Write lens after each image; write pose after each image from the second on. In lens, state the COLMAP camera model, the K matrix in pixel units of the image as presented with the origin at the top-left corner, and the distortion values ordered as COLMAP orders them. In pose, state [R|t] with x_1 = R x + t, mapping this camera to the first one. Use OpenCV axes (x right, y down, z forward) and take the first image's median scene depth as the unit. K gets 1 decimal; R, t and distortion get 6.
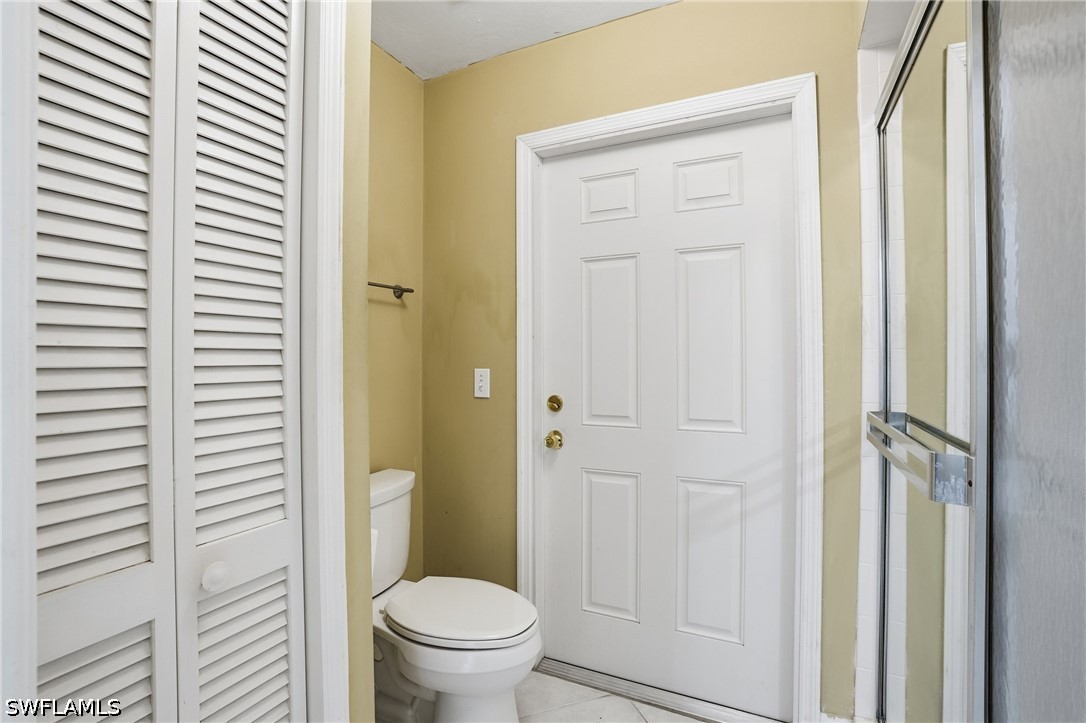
lens RADIAL K [[505.5, 0, 543.2], [0, 505.5, 359.1], [0, 0, 1]] dist [-0.041293, 0.000676]
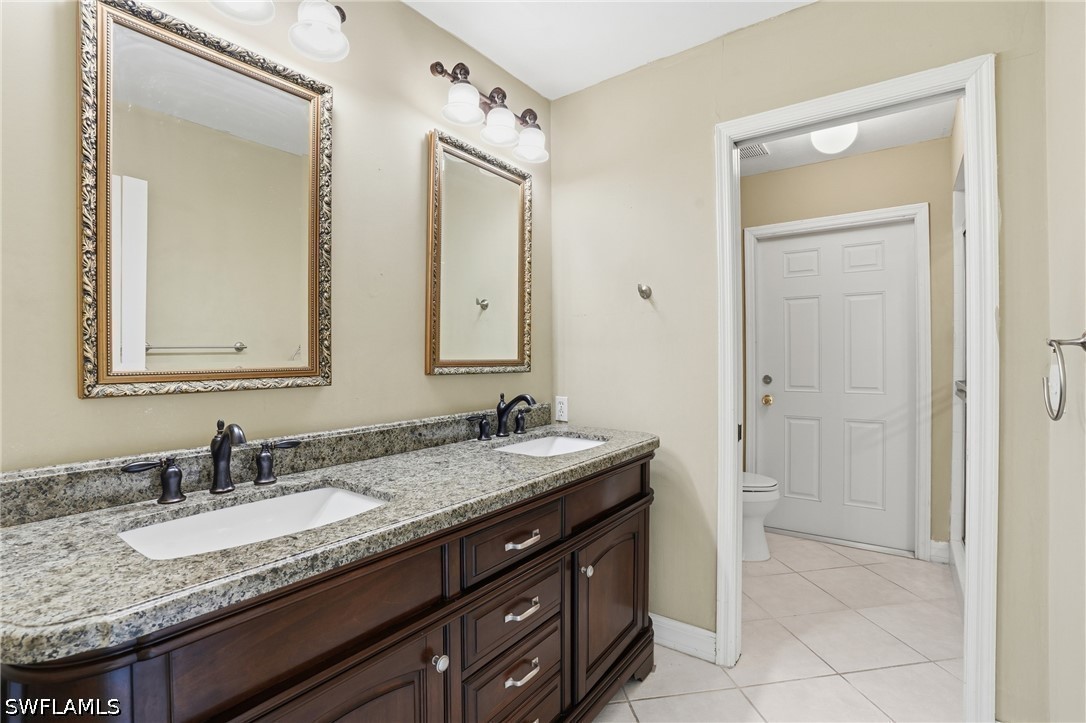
lens RADIAL K [[505.5, 0, 539.8], [0, 505.5, 360.2], [0, 0, 1]] dist [-0.041293, 0.000676]
pose [[0.987440, 0.001624, -0.157989, -0.561194], [-0.001095, 0.999993, 0.003441, 0.017285], [0.157993, -0.003225, 0.987435, -0.992020]]
